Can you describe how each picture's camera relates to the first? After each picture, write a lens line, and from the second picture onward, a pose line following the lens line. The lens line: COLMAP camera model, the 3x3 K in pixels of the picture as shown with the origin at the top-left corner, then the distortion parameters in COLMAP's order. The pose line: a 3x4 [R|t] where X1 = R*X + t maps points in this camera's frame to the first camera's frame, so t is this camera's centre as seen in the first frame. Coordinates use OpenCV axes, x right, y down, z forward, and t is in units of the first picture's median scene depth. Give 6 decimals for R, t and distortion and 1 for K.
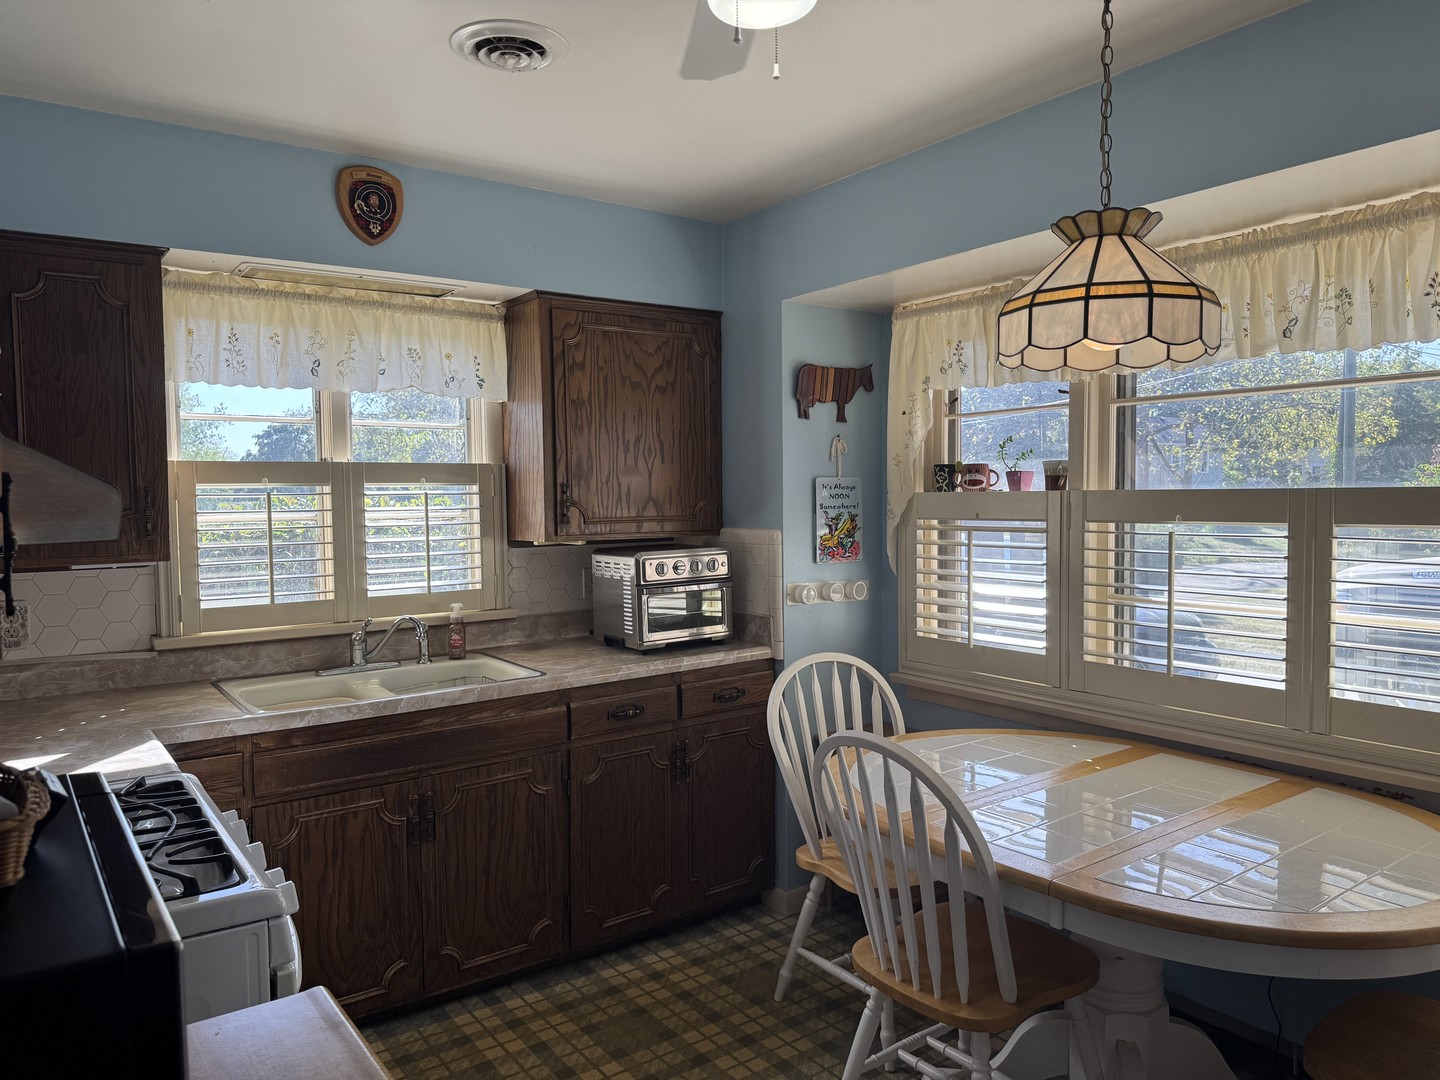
lens RADIAL K [[1002.3, 0, 714.5], [0, 1002.3, 541.4], [0, 0, 1]] dist [0.056958, -0.069024]
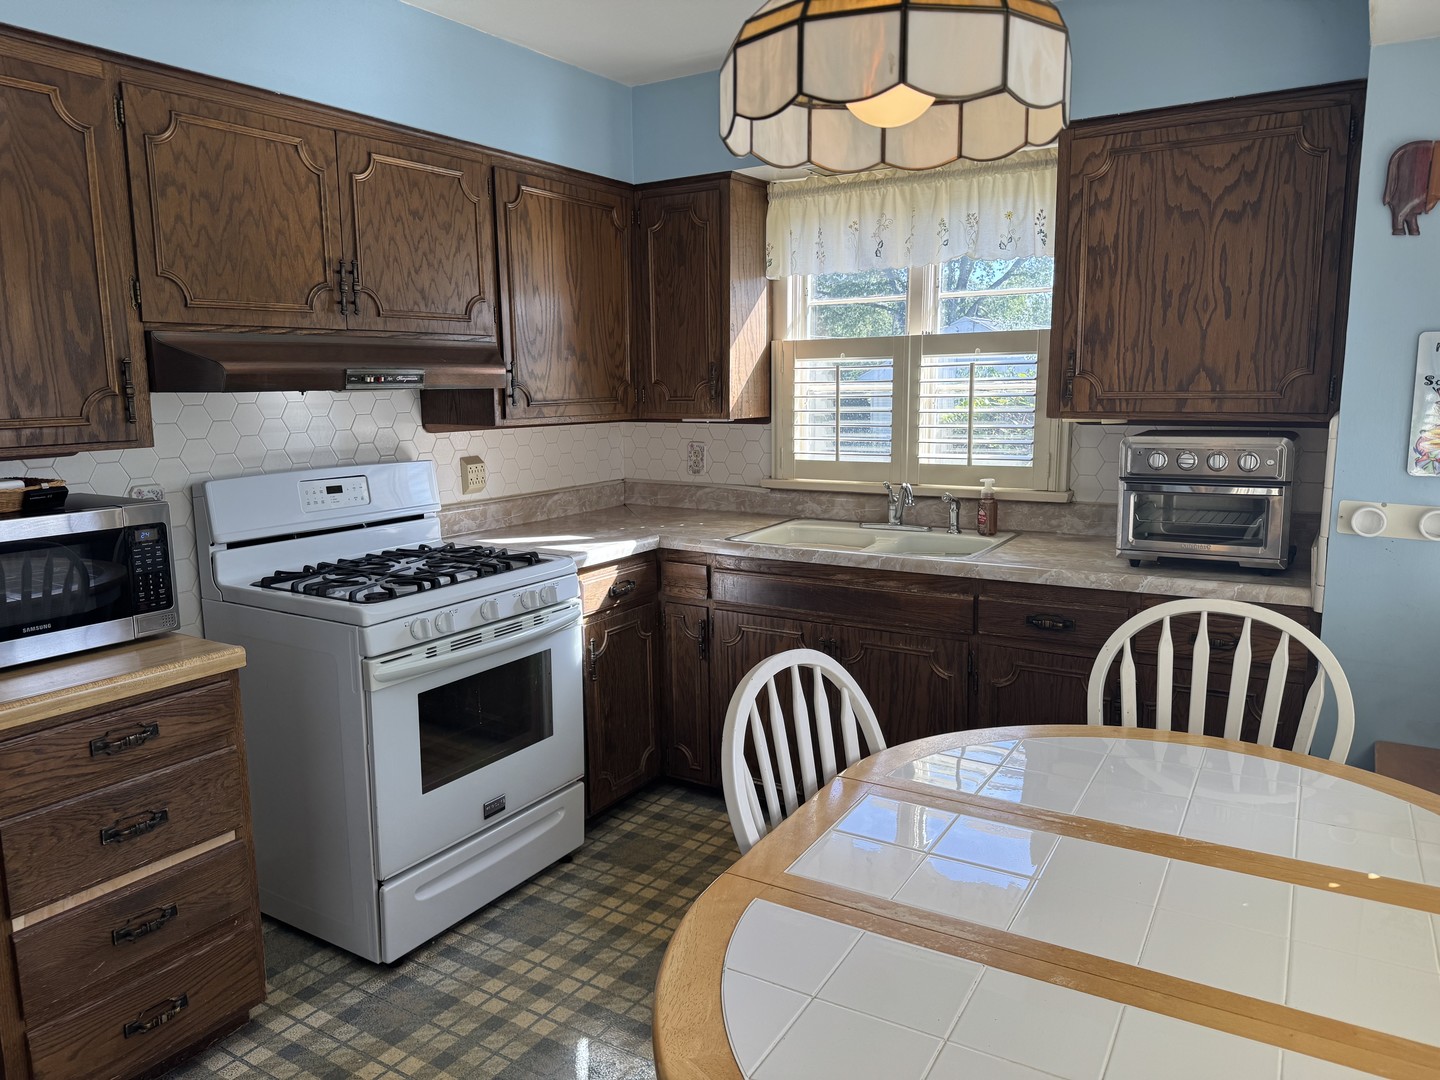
lens RADIAL K [[1002.3, 0, 691.1], [0, 1002.3, 538.0], [0, 0, 1]] dist [0.056958, -0.069024]
pose [[0.364594, 0.151861, -0.918700, 0.543394], [-0.037232, 0.988200, 0.148574, -0.015537], [0.930422, -0.019964, 0.365946, 0.377488]]
